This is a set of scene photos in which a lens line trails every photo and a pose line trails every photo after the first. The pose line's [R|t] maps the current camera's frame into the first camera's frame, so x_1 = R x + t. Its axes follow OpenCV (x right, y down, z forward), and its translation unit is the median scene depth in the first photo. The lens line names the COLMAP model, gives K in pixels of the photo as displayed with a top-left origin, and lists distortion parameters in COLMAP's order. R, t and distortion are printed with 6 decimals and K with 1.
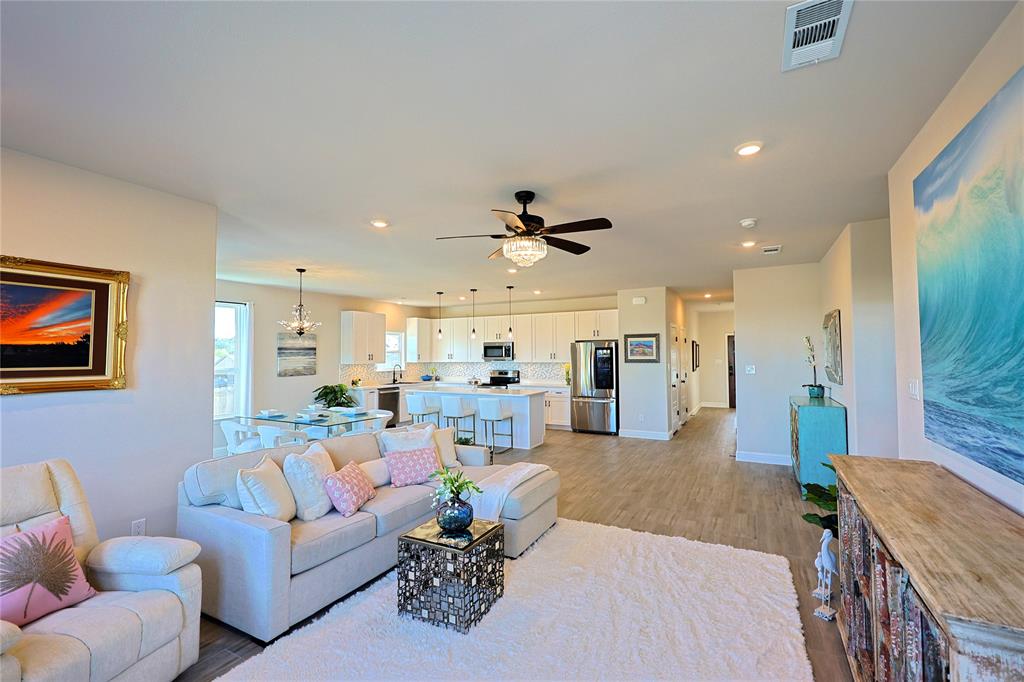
lens RADIAL K [[439.4, 0, 494.7], [0, 439.4, 340.5], [0, 0, 1]] dist [0.000239, 0.000816]
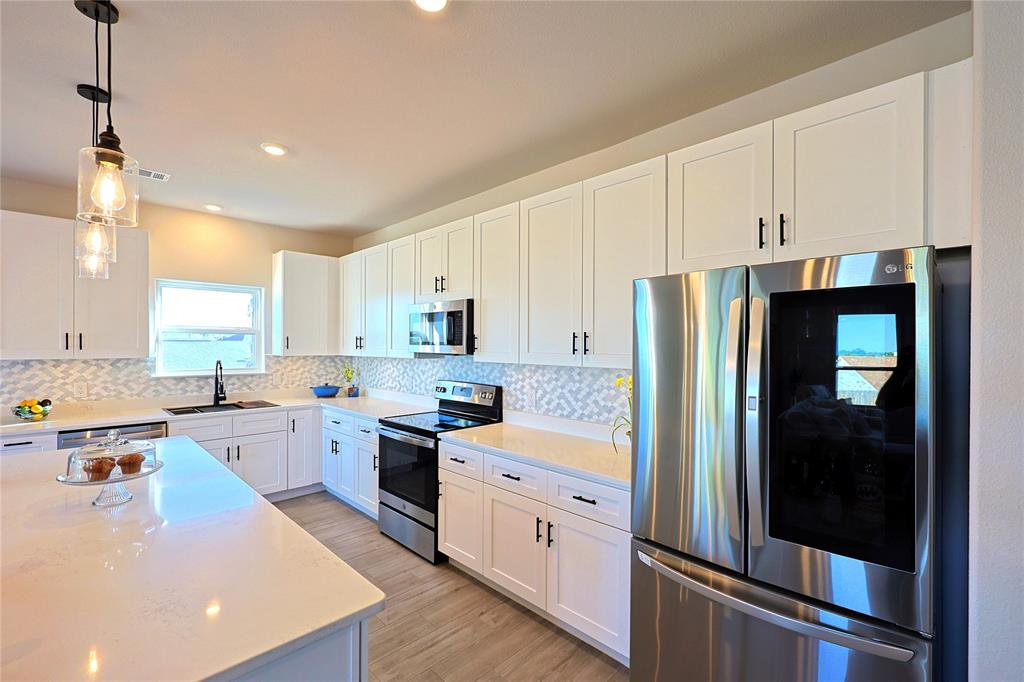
lens RADIAL K [[439.4, 0, 497.6], [0, 439.4, 348.7], [0, 0, 1]] dist [0.000239, 0.000816]
pose [[0.961606, 0.012850, -0.274134, 0.149540], [-0.001271, 0.999101, 0.042376, 0.026295], [0.274432, -0.040401, 0.960757, 0.696175]]
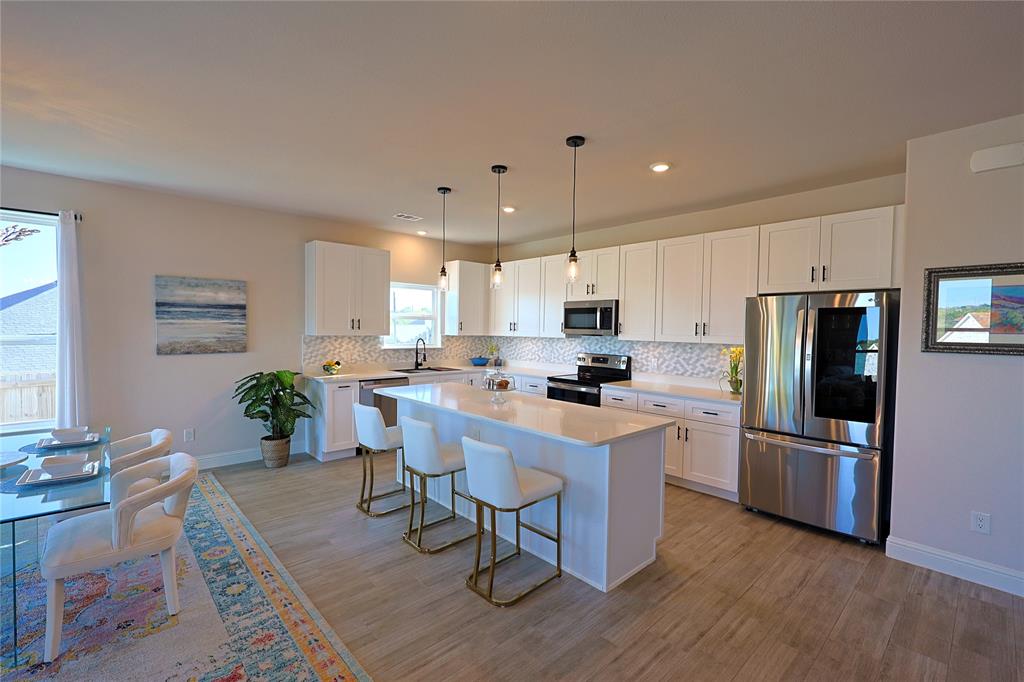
lens RADIAL K [[439.4, 0, 510.2], [0, 439.4, 345.7], [0, 0, 1]] dist [0.000239, 0.000816]
pose [[0.953469, 0.032397, -0.299747, 0.077313], [-0.010928, 0.997270, 0.073025, 0.020423], [0.301294, -0.066351, 0.951220, 0.481793]]
